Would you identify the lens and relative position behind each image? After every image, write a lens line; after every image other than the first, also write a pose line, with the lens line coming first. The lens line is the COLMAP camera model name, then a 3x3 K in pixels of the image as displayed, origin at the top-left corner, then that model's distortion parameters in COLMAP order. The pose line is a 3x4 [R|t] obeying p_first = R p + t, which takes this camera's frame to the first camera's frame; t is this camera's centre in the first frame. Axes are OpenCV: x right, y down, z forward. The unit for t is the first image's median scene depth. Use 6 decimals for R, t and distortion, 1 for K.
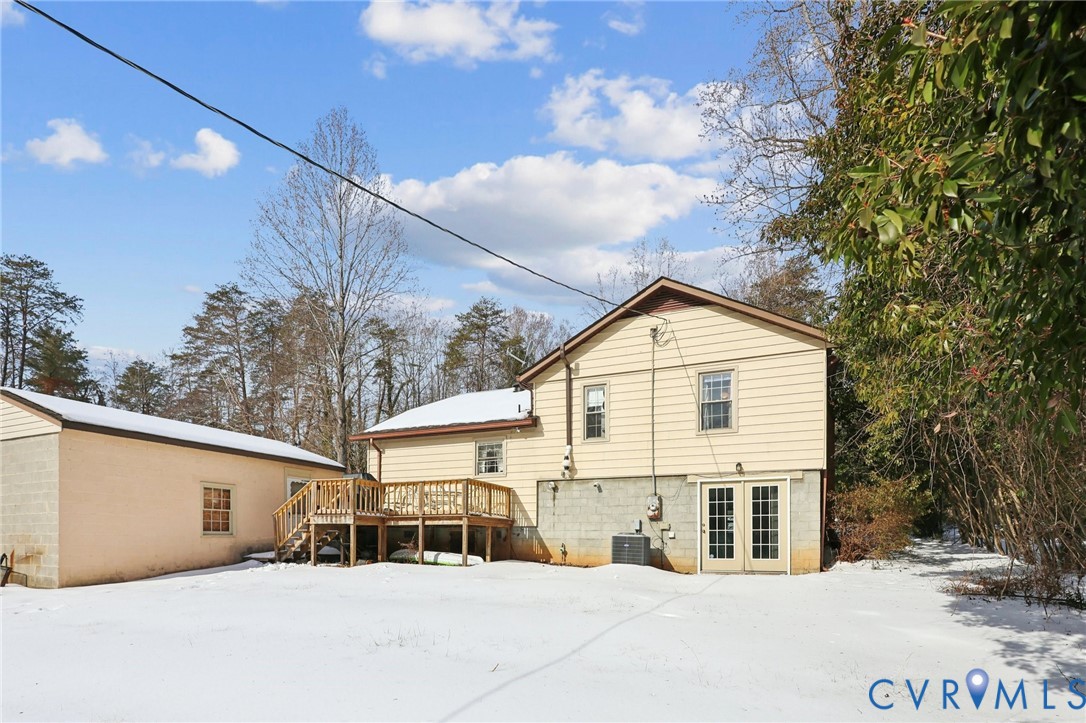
lens RADIAL K [[506.5, 0, 541.3], [0, 506.5, 367.2], [0, 0, 1]] dist [0.000326, 0.000218]
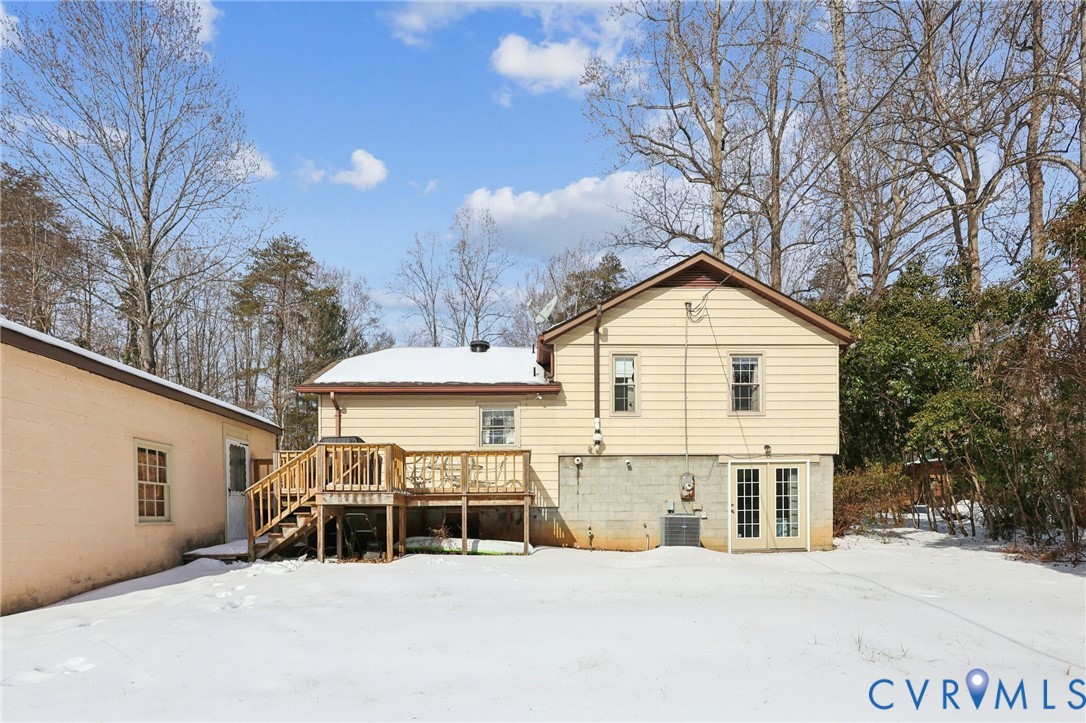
lens RADIAL K [[532.7, 0, 543.0], [0, 532.7, 361.5], [0, 0, 1]] dist [-0.000561, 0.000179]
pose [[0.910960, 0.105418, 0.398797, -0.456880], [-0.120598, 0.992615, 0.013090, 0.058899], [-0.394472, -0.060019, 0.916946, 0.191705]]
